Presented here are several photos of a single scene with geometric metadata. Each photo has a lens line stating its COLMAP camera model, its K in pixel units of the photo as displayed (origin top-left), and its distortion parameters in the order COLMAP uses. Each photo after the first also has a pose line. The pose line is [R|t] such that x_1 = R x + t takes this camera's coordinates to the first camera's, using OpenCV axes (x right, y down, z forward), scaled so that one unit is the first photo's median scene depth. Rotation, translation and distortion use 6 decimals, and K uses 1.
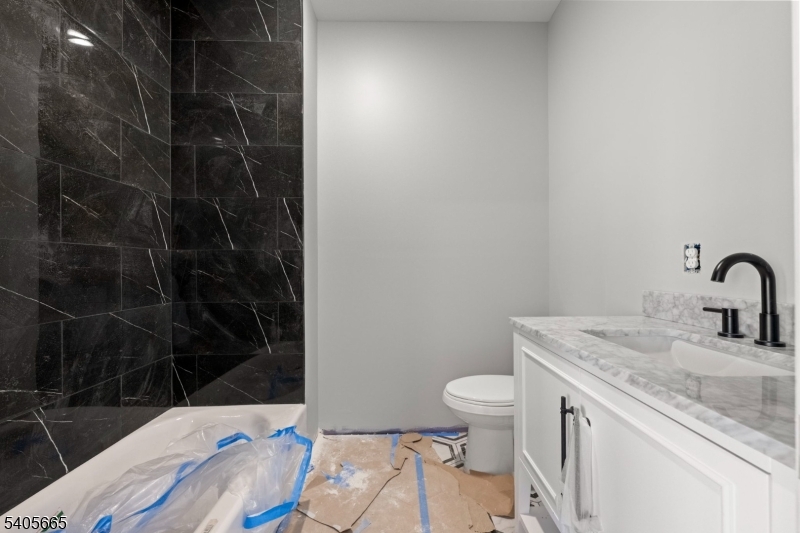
lens RADIAL K [[318.6, 0, 399.6], [0, 318.6, 265.6], [0, 0, 1]] dist [0.000497, -0.000336]
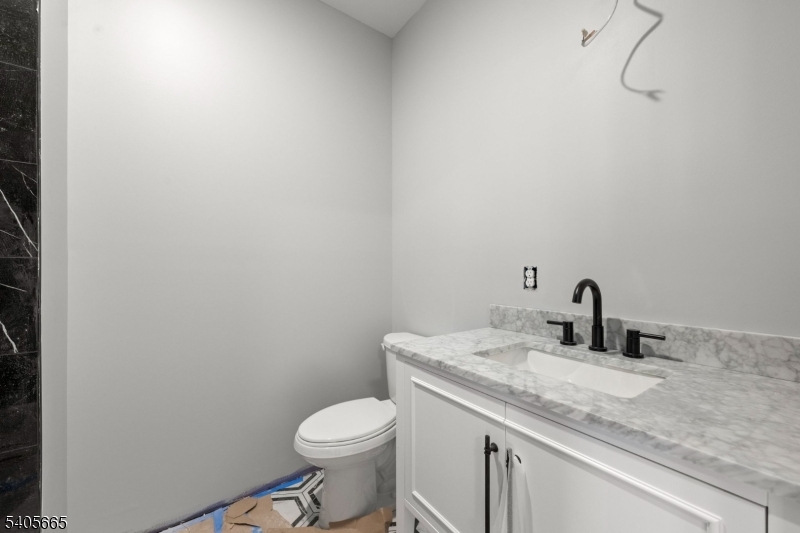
lens RADIAL K [[318.6, 0, 400.9], [0, 318.6, 268.5], [0, 0, 1]] dist [0.000497, -0.000336]
pose [[0.815929, 0.005097, 0.578129, -0.171483], [-0.005255, 0.999985, -0.001400, -0.053688], [-0.578128, -0.001896, 0.815944, 0.287257]]
